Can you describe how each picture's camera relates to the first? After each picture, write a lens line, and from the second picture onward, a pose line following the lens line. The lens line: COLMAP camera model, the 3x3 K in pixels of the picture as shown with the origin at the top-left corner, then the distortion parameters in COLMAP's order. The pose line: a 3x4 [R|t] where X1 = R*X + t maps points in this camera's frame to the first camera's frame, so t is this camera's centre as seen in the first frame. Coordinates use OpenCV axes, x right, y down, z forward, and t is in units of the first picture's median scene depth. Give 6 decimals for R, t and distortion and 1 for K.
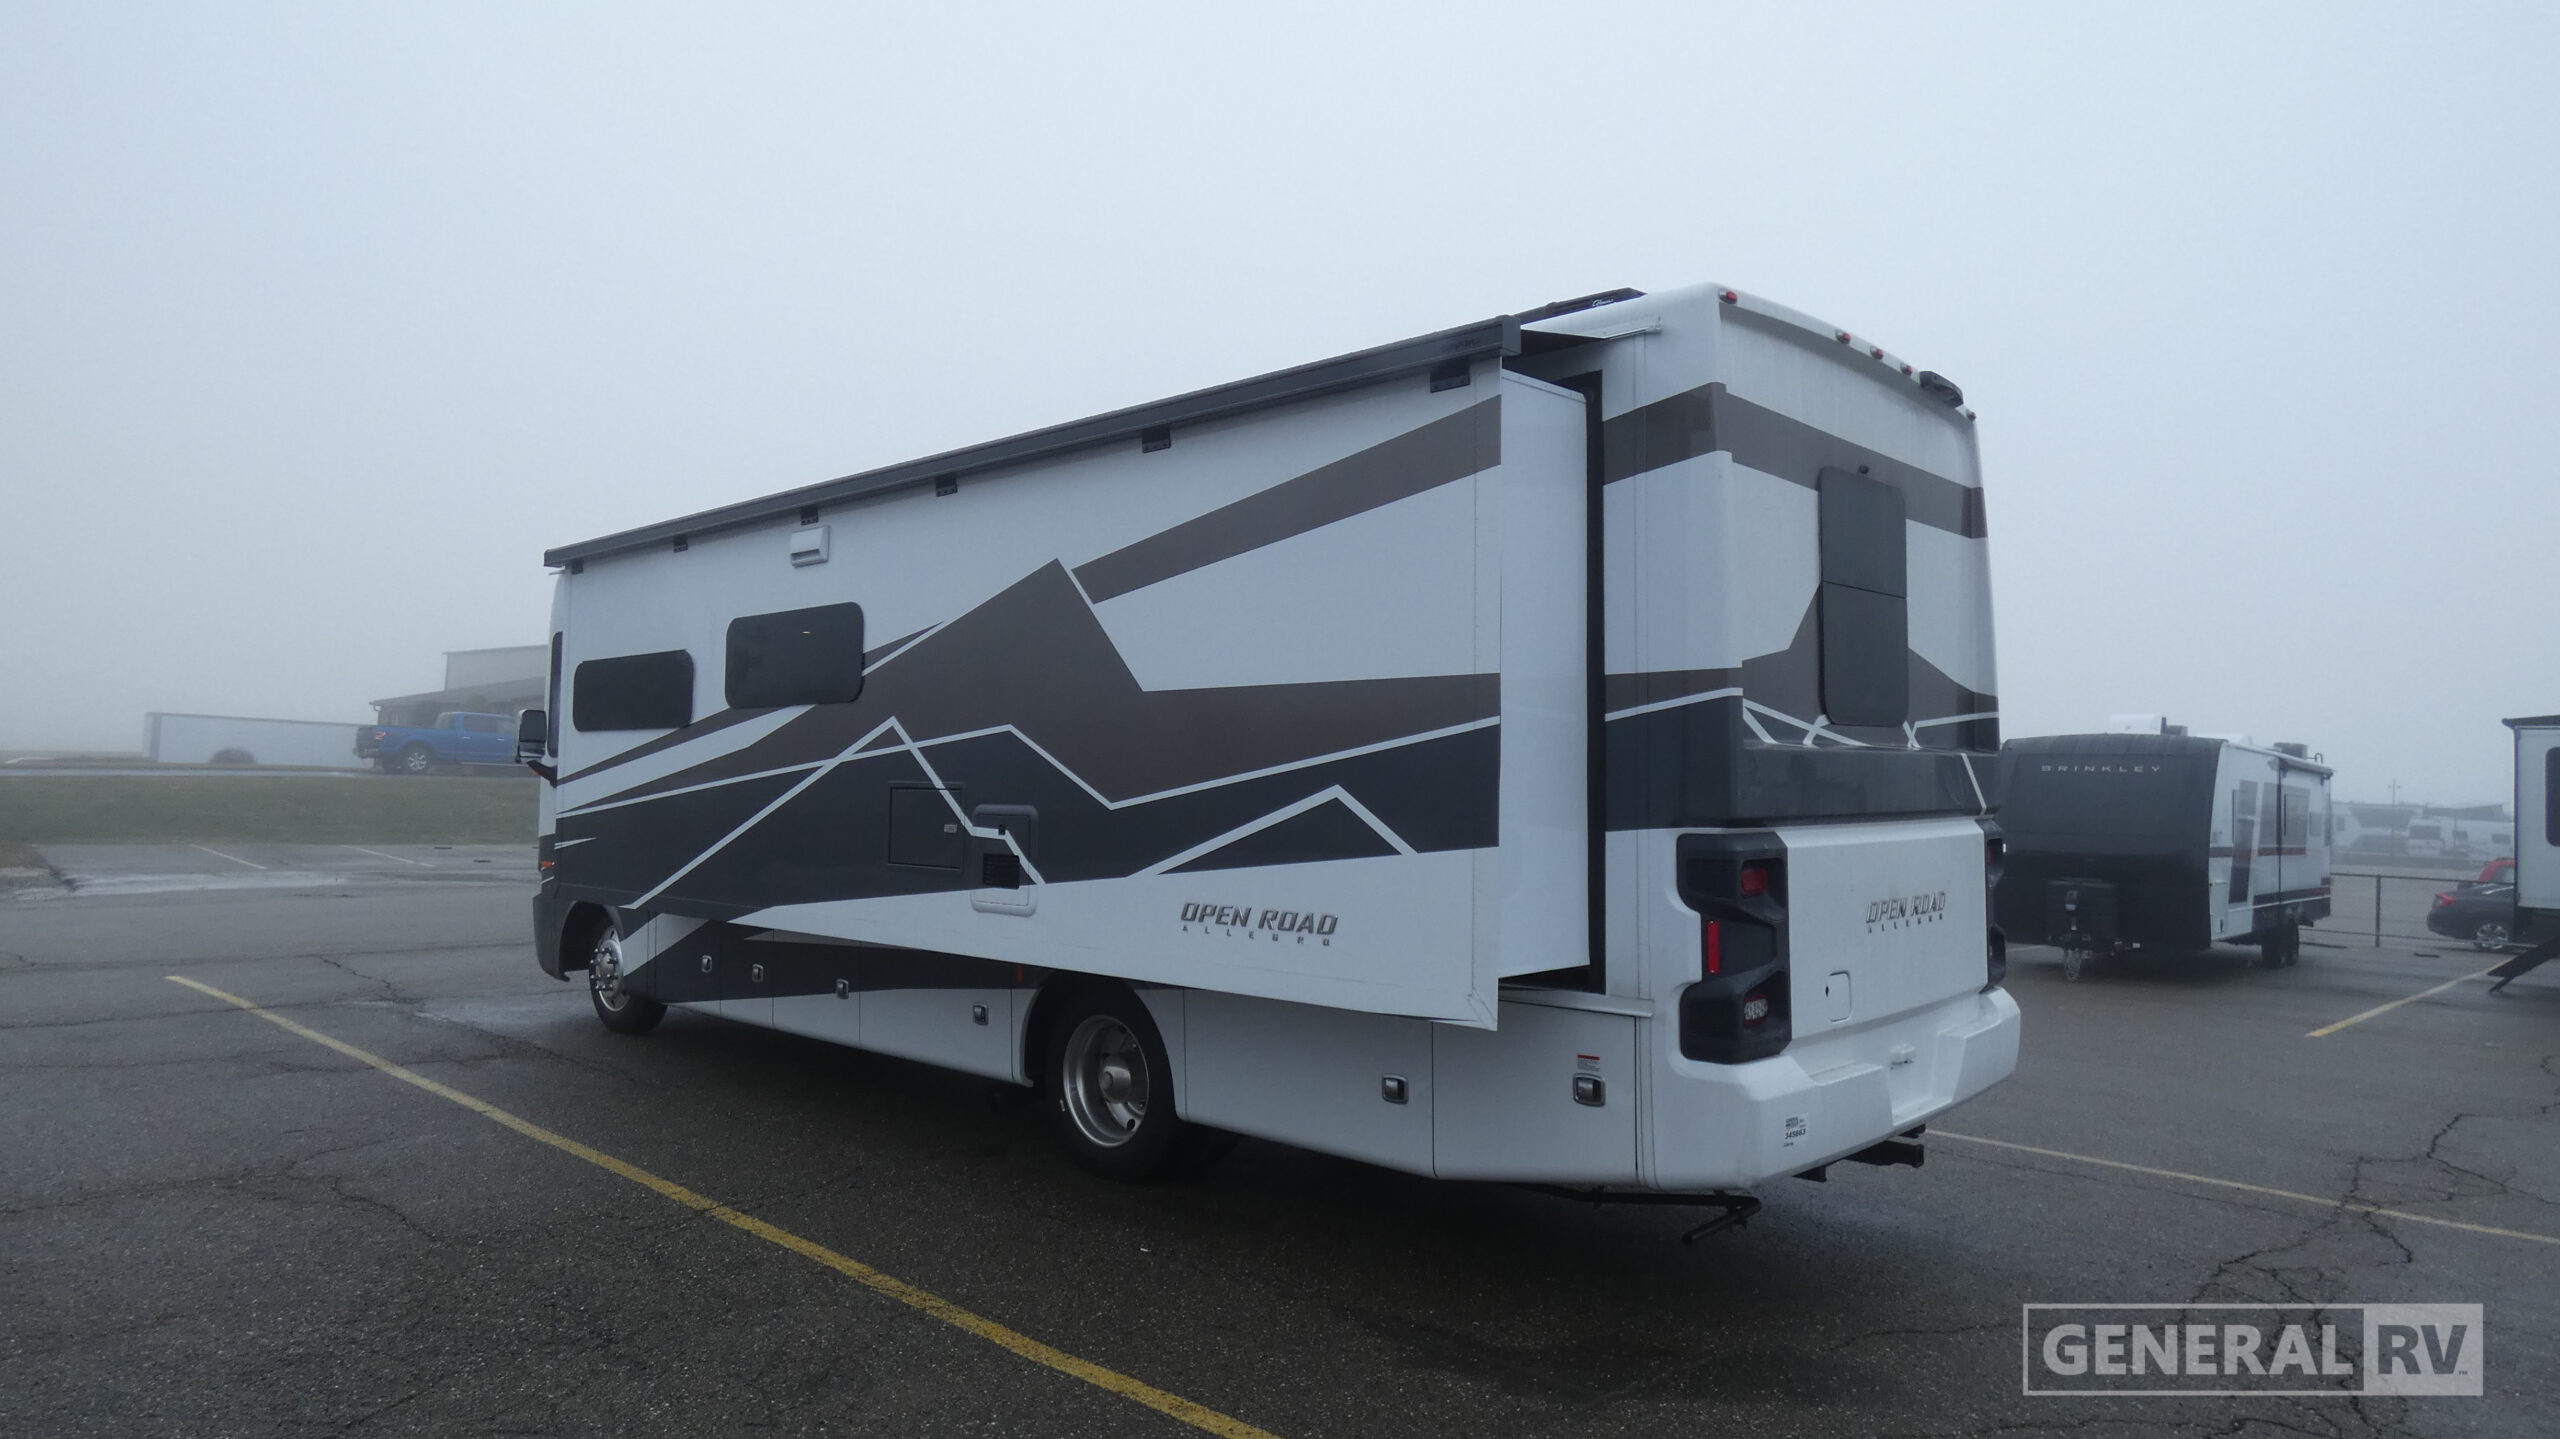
lens RADIAL K [[1529.4, 0, 1283.5], [0, 1529.4, 713.9], [0, 0, 1]] dist [-0.002469, -0.001451]
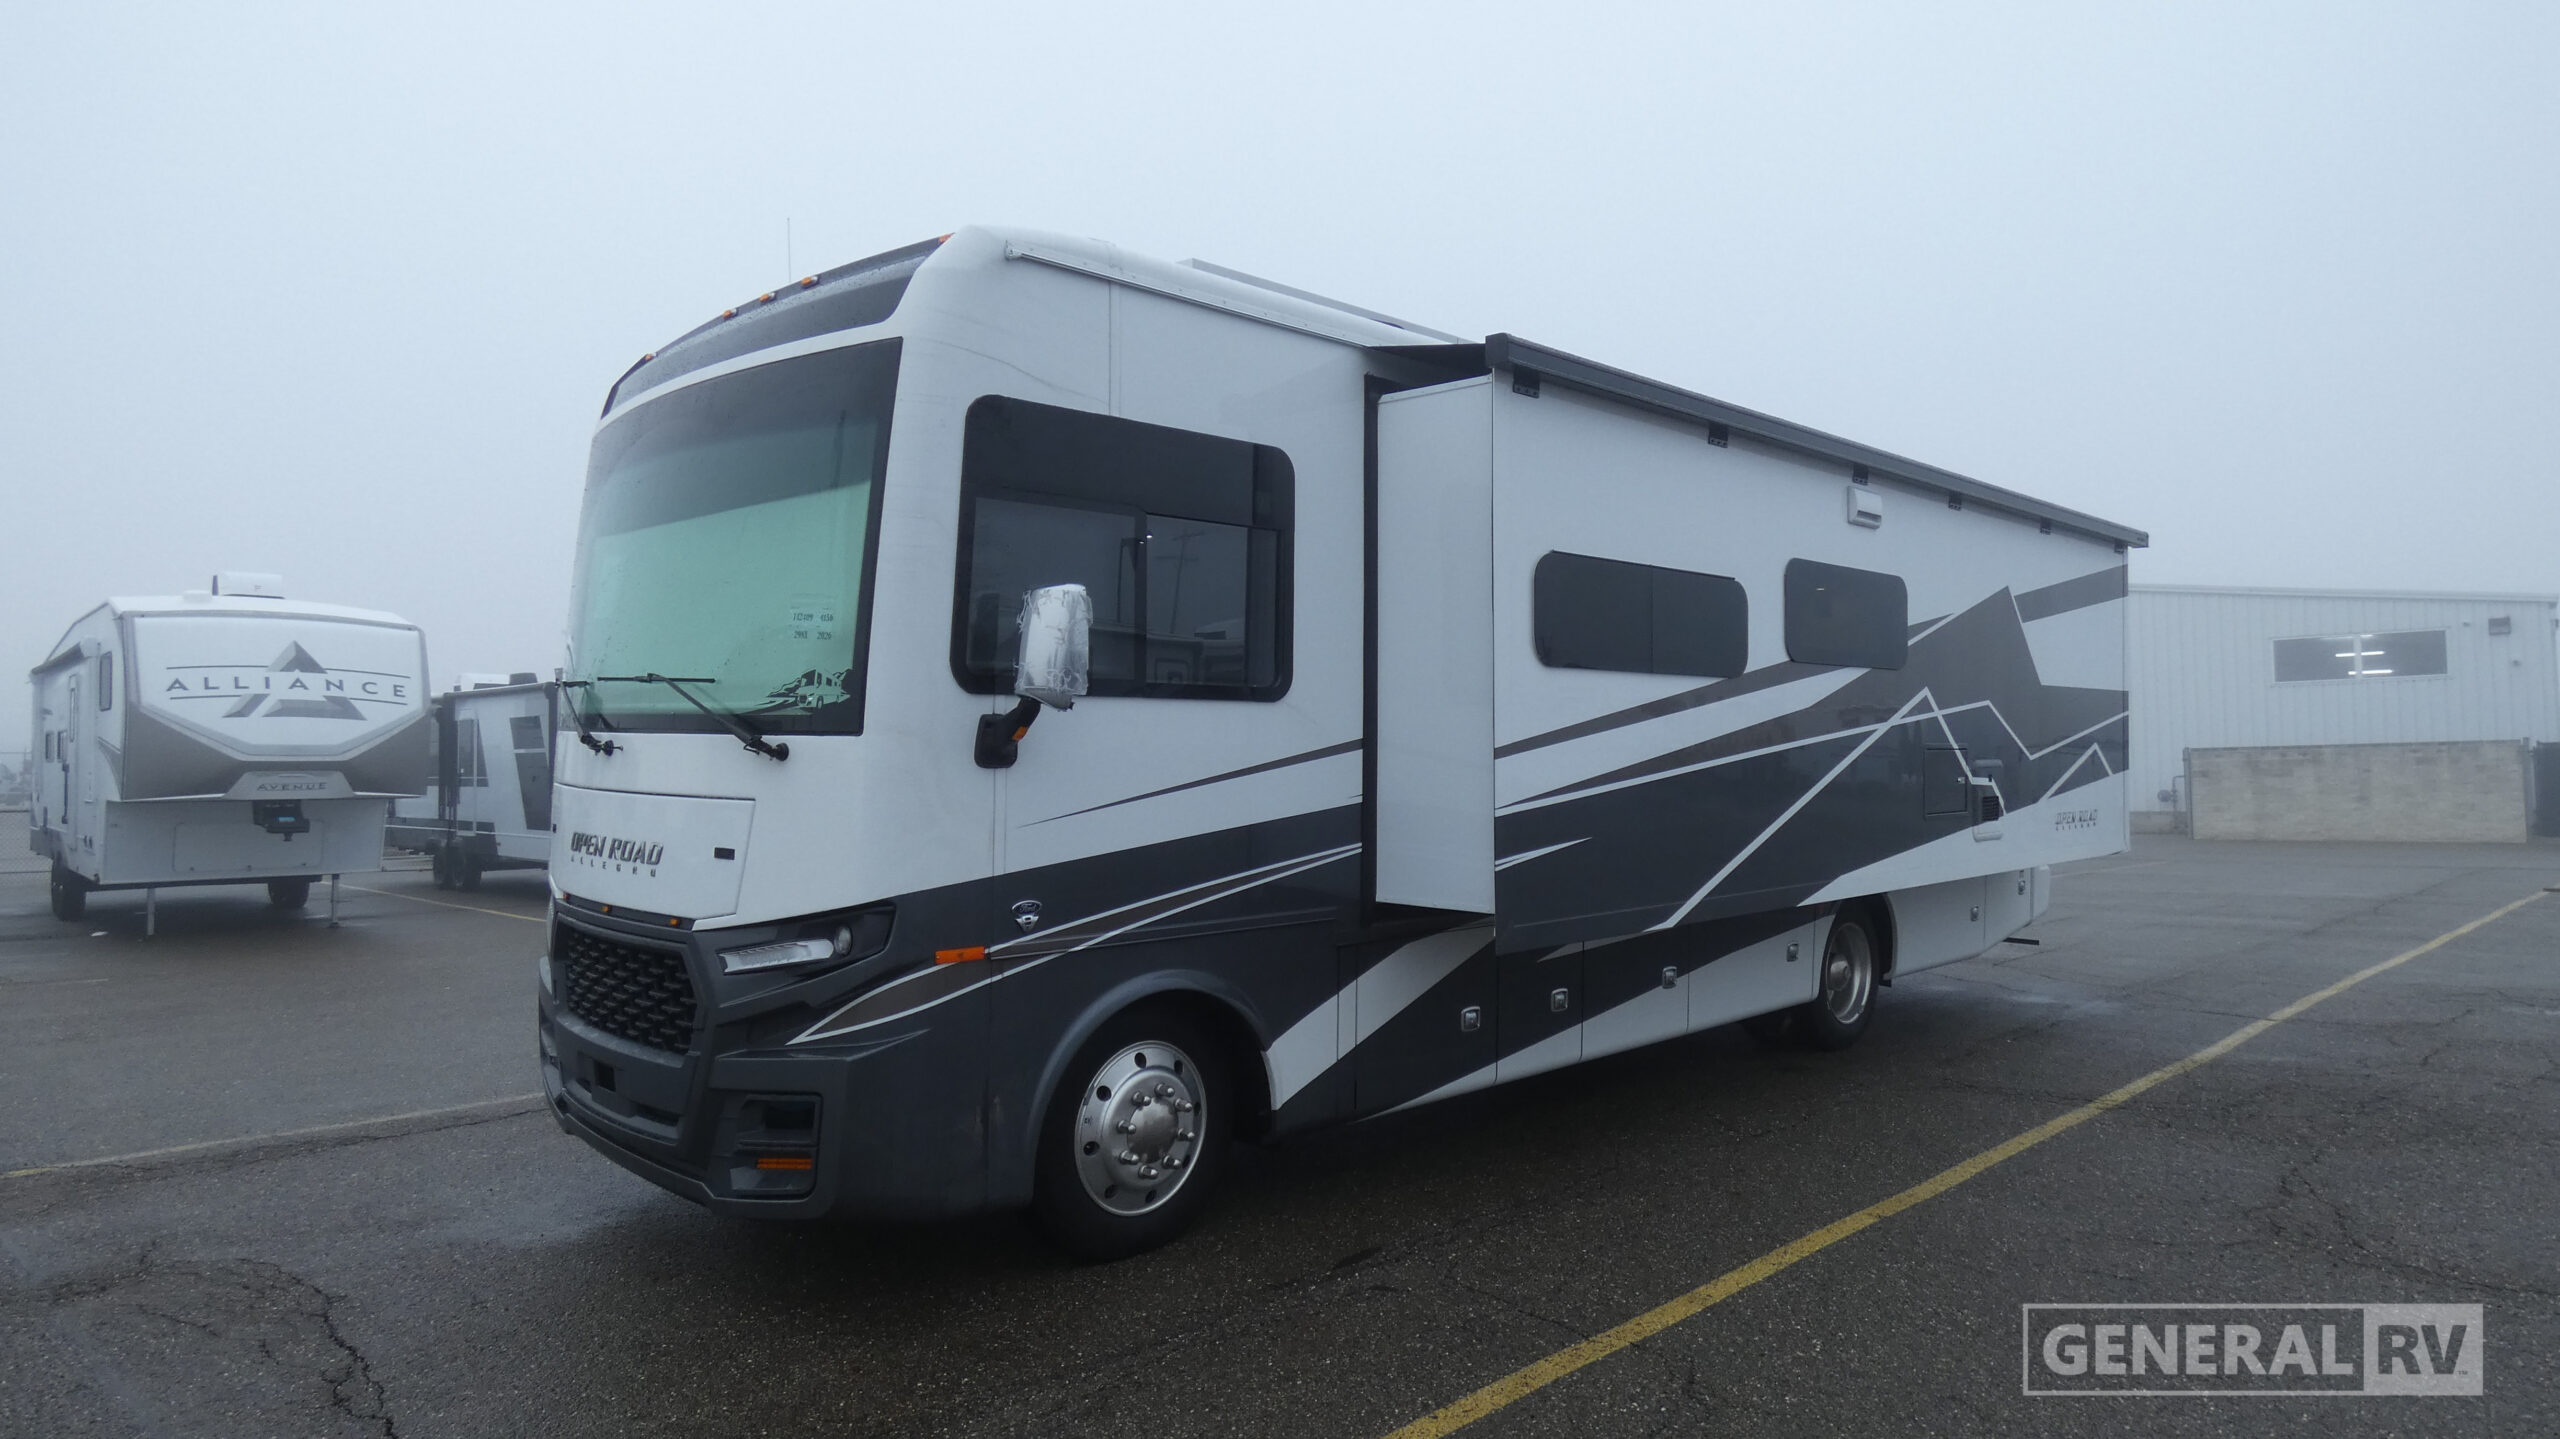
lens RADIAL K [[1546.7, 0, 1281.5], [0, 1546.7, 710.6], [0, 0, 1]] dist [0.000658, -0.000602]
pose [[0.031338, 0.003414, 0.999503, -1.463776], [-0.052992, 0.998593, -0.001749, 0.048066], [-0.998103, -0.052910, 0.031475, 1.481557]]
